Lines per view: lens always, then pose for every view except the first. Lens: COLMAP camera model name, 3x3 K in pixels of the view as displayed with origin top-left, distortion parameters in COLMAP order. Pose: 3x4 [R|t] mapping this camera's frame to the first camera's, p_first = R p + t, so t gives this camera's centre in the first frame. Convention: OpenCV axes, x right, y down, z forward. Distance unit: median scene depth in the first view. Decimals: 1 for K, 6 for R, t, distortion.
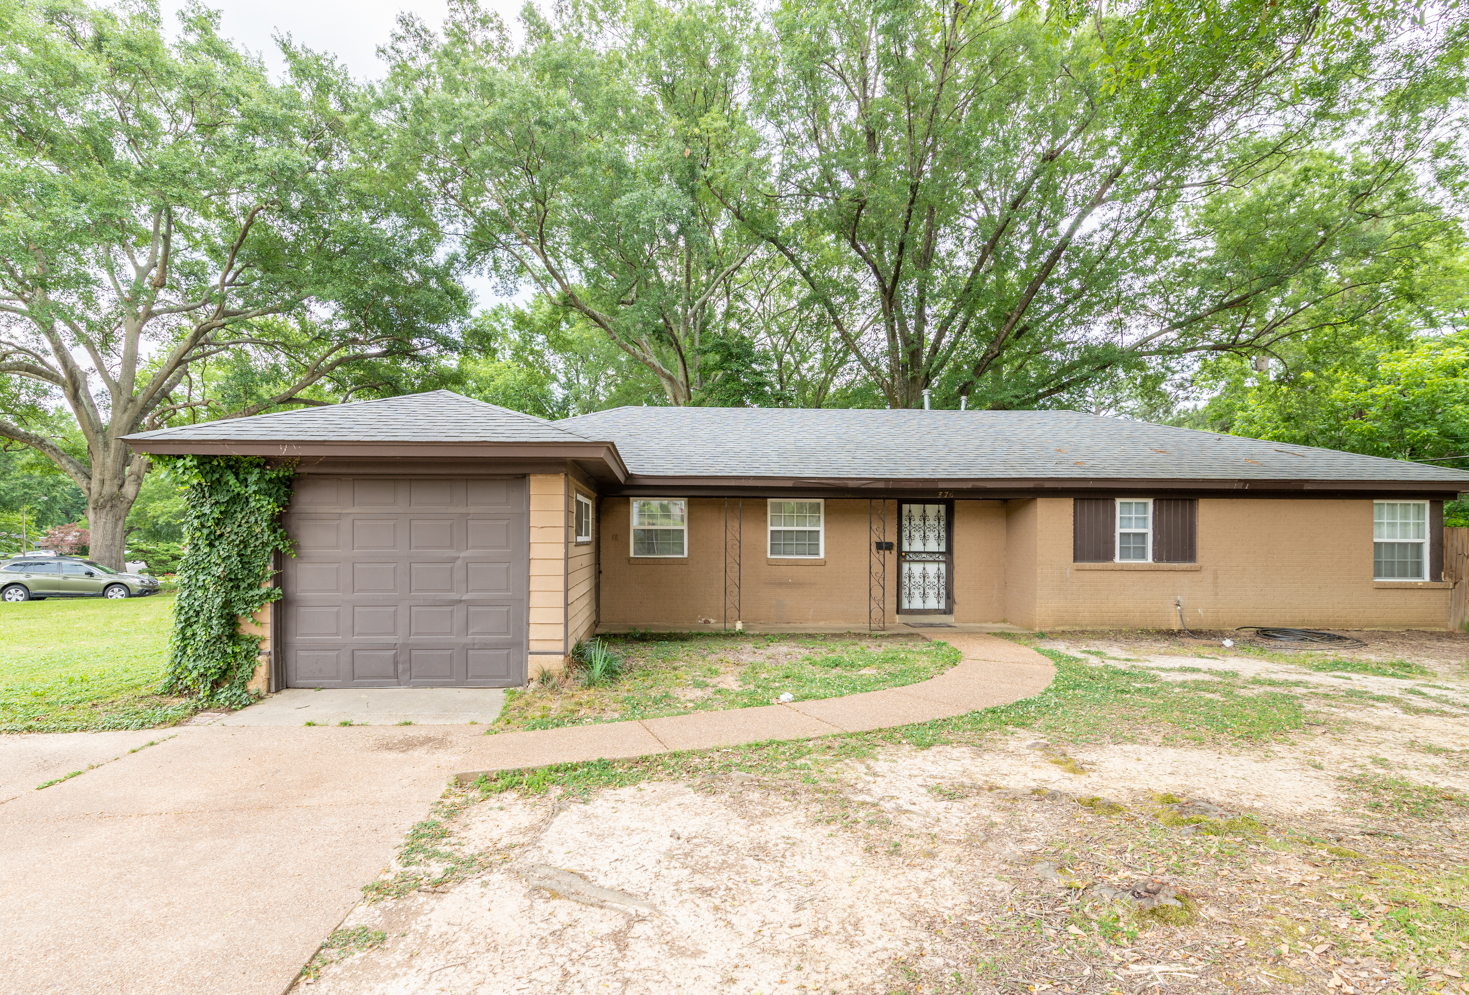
lens RADIAL K [[671.7, 0, 733.0], [0, 671.7, 534.0], [0, 0, 1]] dist [0.002425, 0.000311]
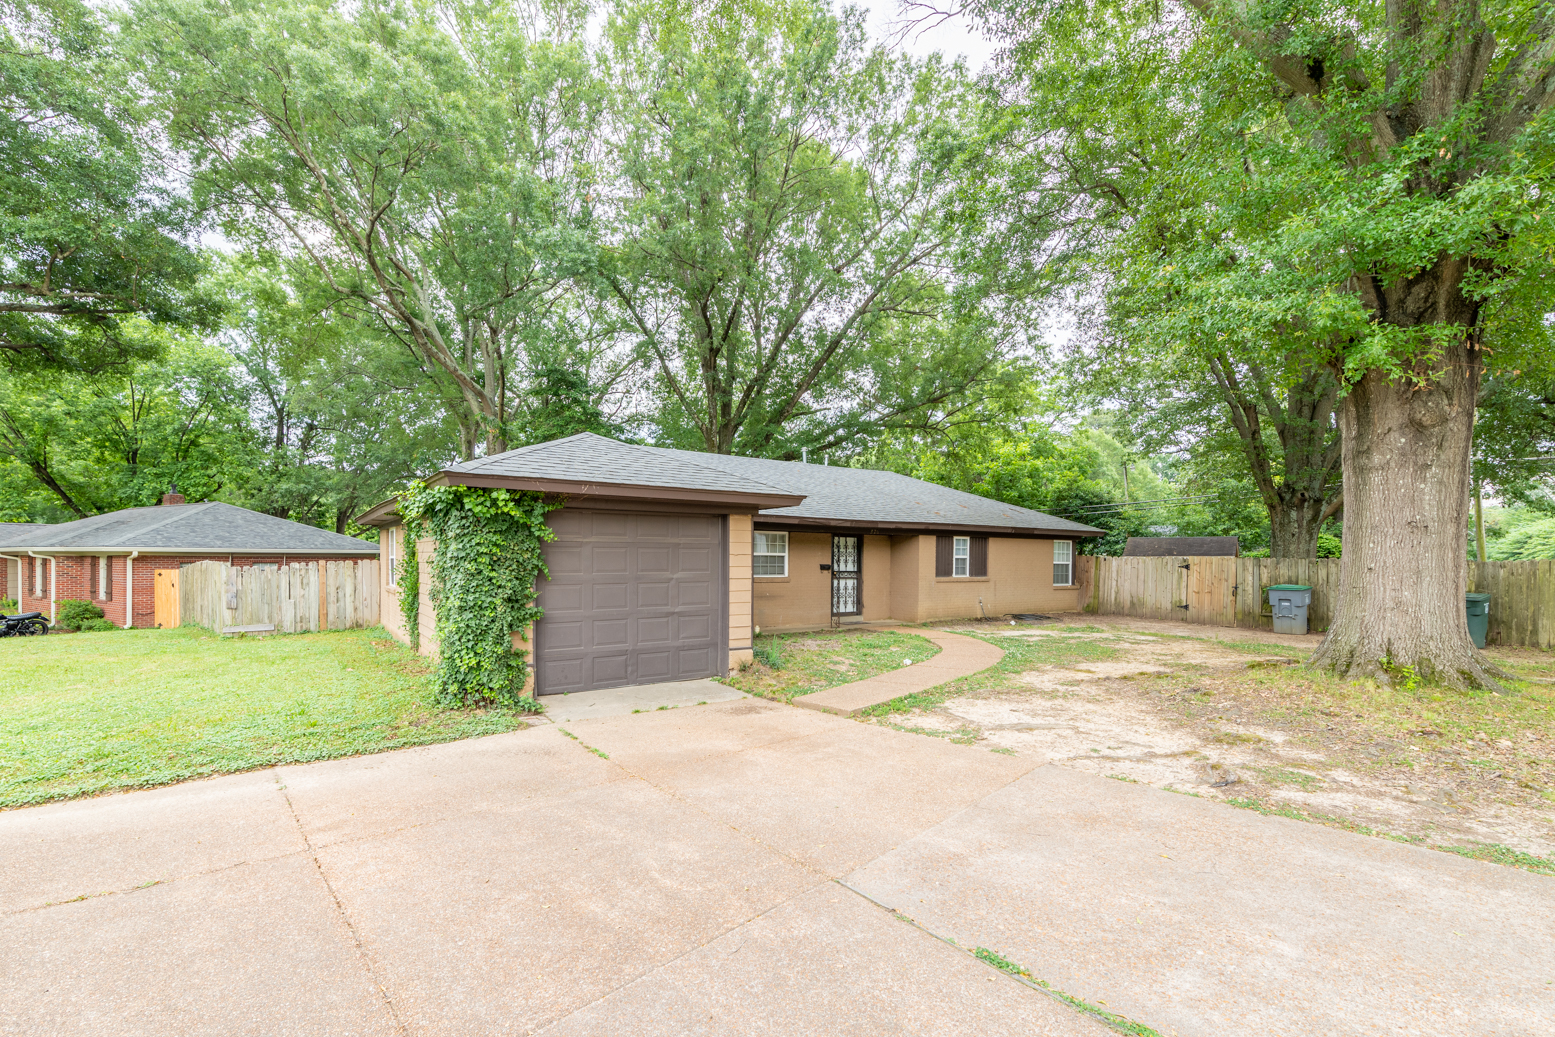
lens RADIAL K [[674.1, 0, 778.3], [0, 674.1, 564.8], [0, 0, 1]] dist [0.000670, 0.000027]
pose [[0.845368, -0.002854, 0.534177, -0.622496], [-0.005688, 0.999881, 0.014343, -0.006937], [-0.534155, -0.015163, 0.845251, -0.118041]]
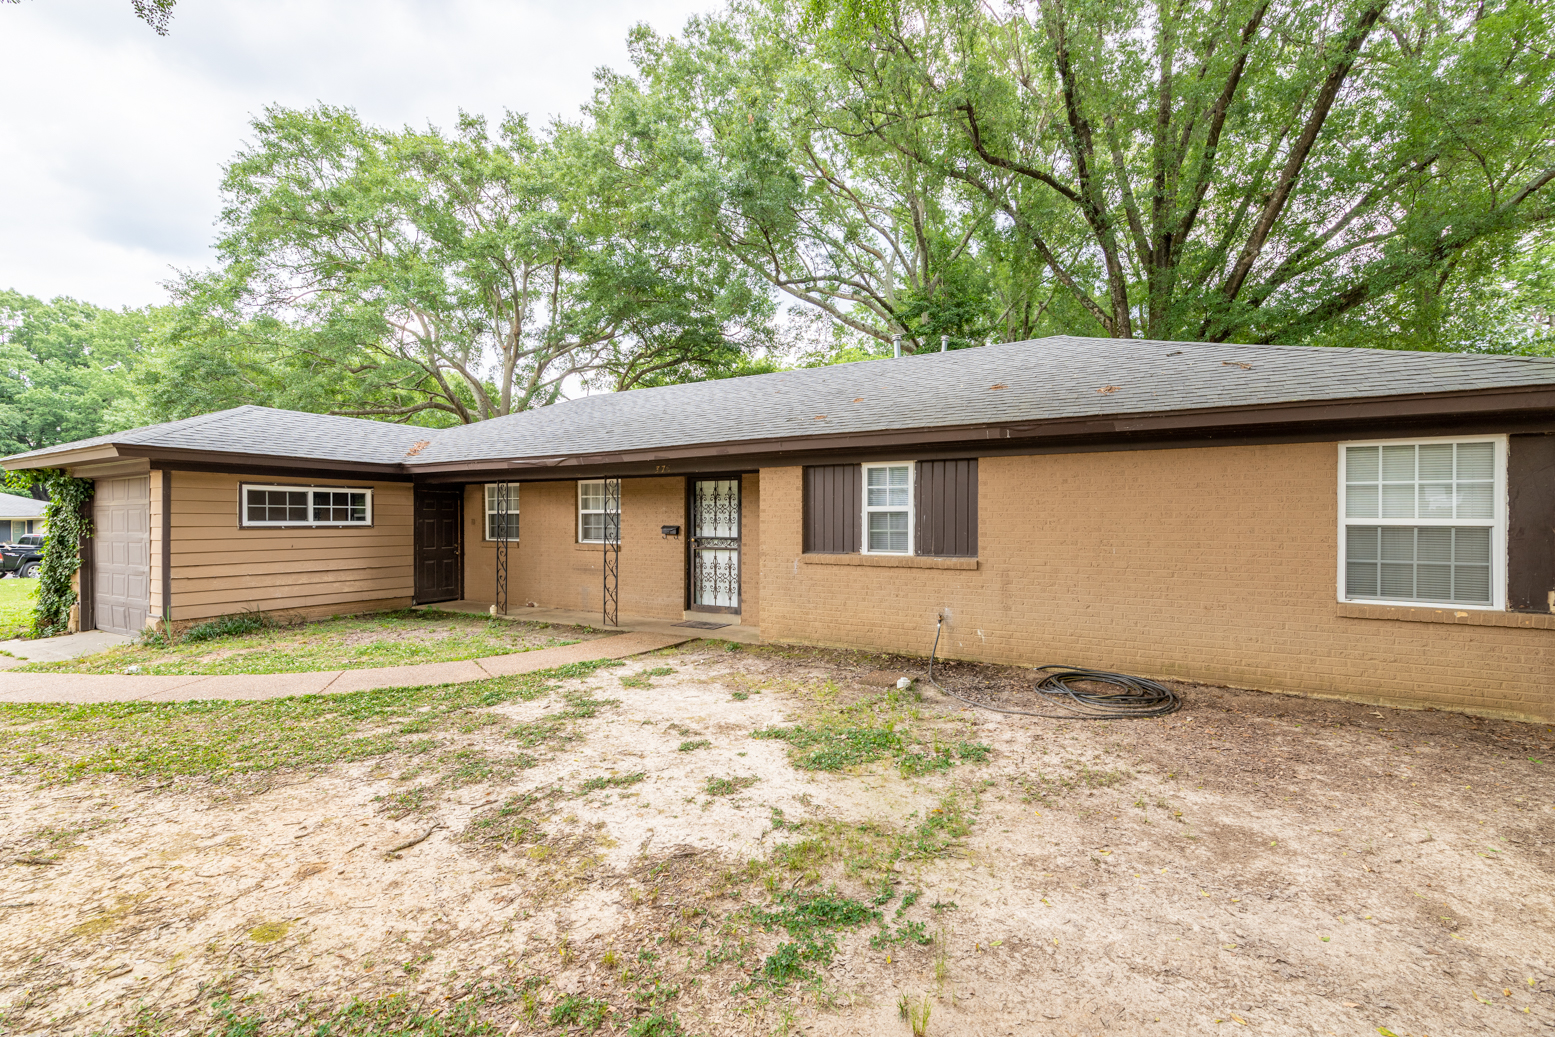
lens RADIAL K [[685.1, 0, 777.8], [0, 685.1, 528.9], [0, 0, 1]] dist [0.002662, 0.000170]
pose [[0.853570, 0.001544, -0.520976, 0.865065], [0.006710, 0.999880, 0.013958, 0.004922], [0.520936, -0.015410, 0.853457, 0.343756]]
